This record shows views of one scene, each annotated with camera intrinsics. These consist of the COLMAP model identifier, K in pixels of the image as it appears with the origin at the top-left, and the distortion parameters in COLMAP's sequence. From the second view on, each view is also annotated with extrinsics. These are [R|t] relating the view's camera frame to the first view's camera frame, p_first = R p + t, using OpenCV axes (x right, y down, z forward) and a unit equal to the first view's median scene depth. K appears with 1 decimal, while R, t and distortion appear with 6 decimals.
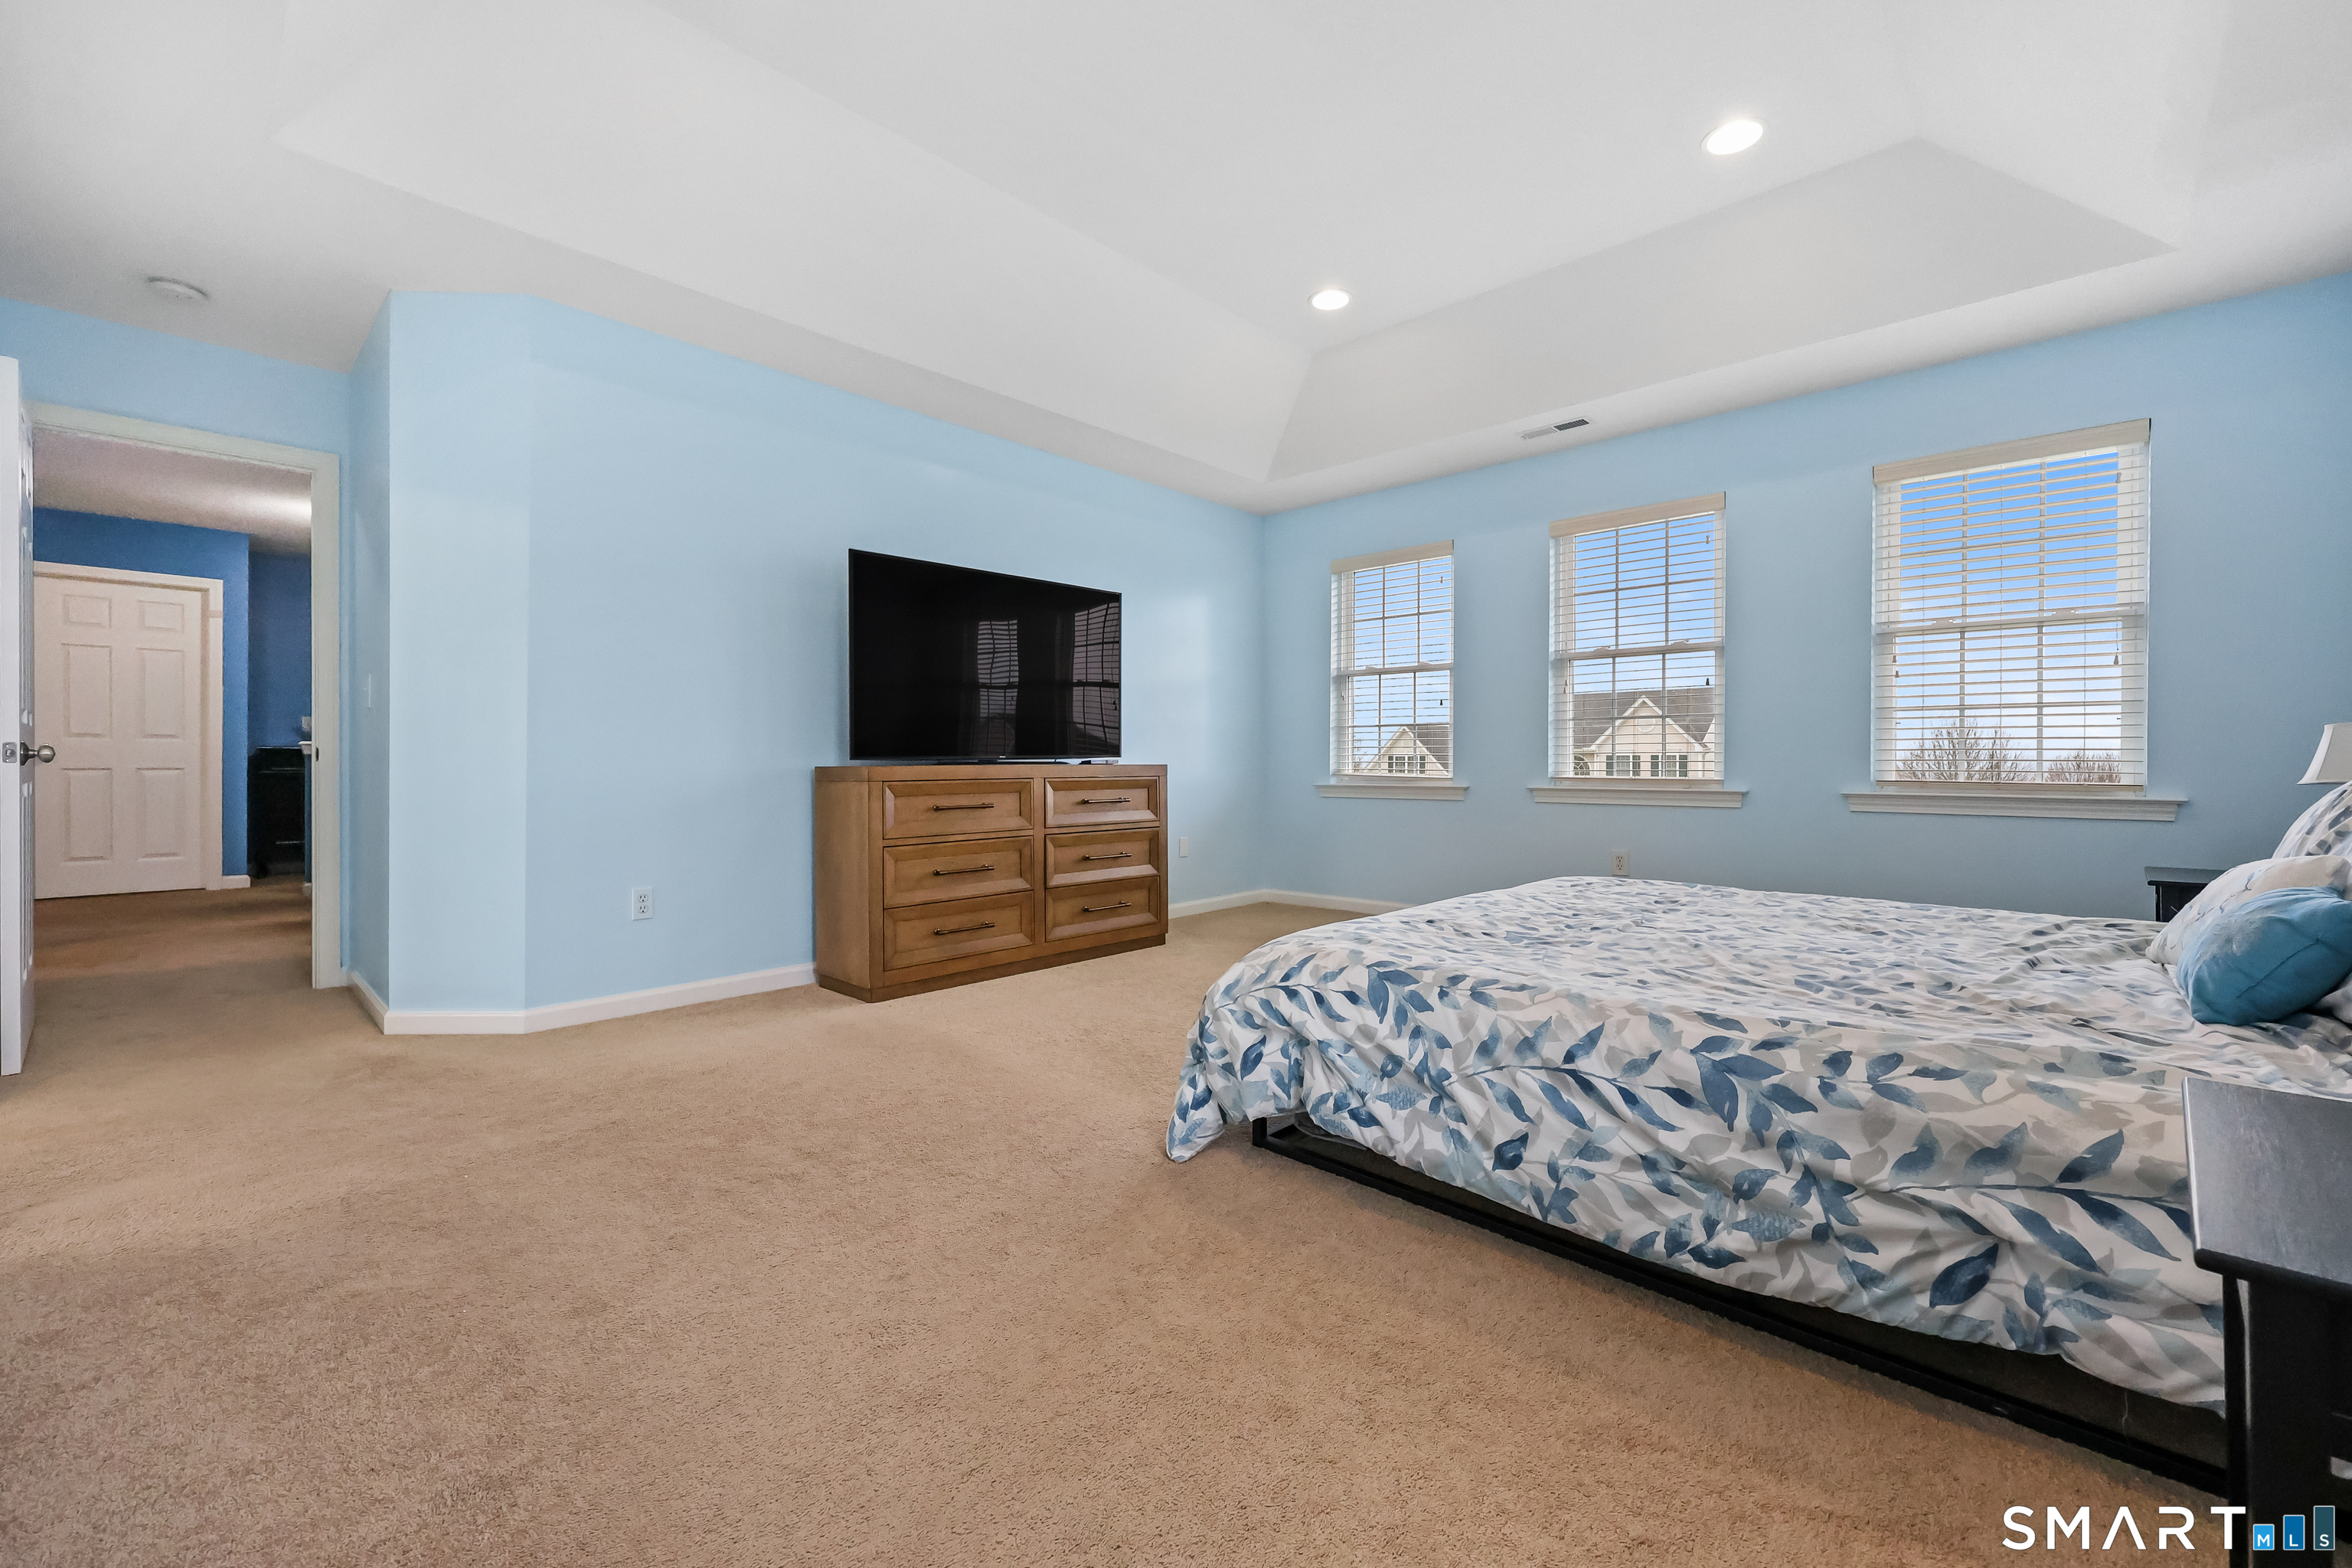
lens RADIAL K [[942.6, 0, 1162.2], [0, 942.6, 765.3], [0, 0, 1]] dist [0.002557, -0.001109]
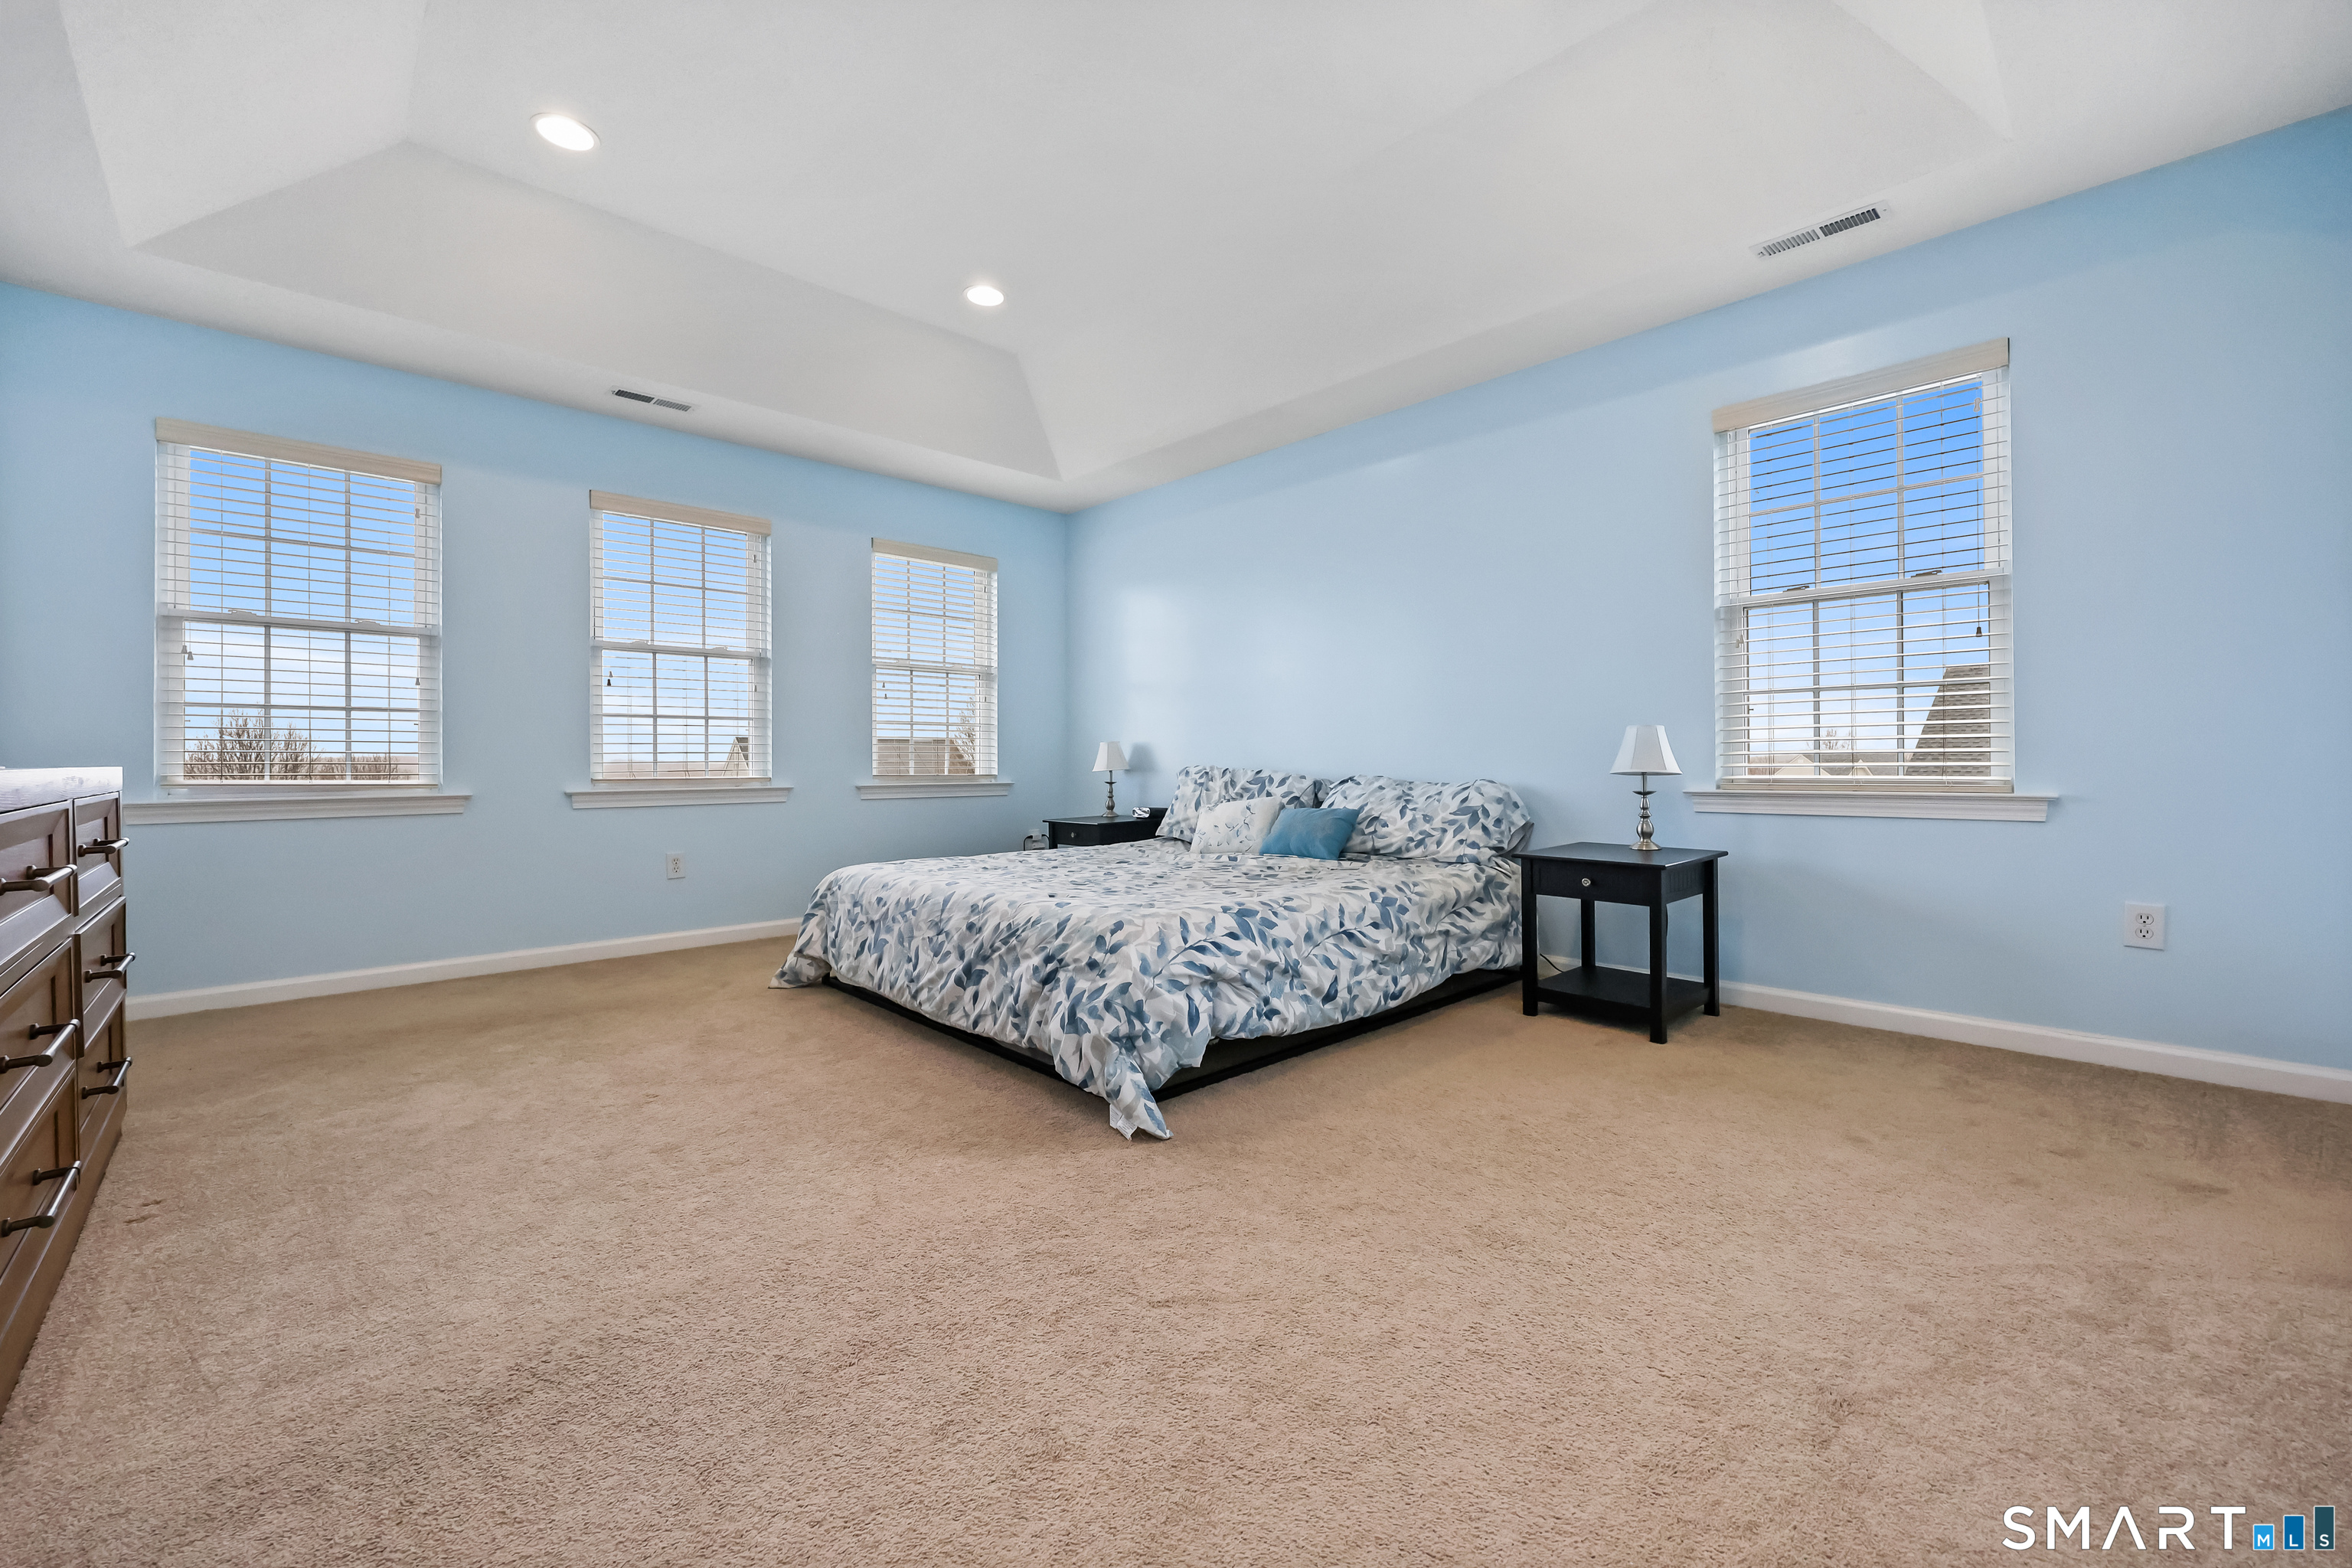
lens RADIAL K [[942.6, 0, 1166.9], [0, 942.6, 766.9], [0, 0, 1]] dist [0.002557, -0.001109]
pose [[0.055280, -0.006946, 0.998447, -1.229943], [0.008337, 0.999944, 0.006495, 0.001767], [-0.998436, 0.007965, 0.055335, 1.126216]]
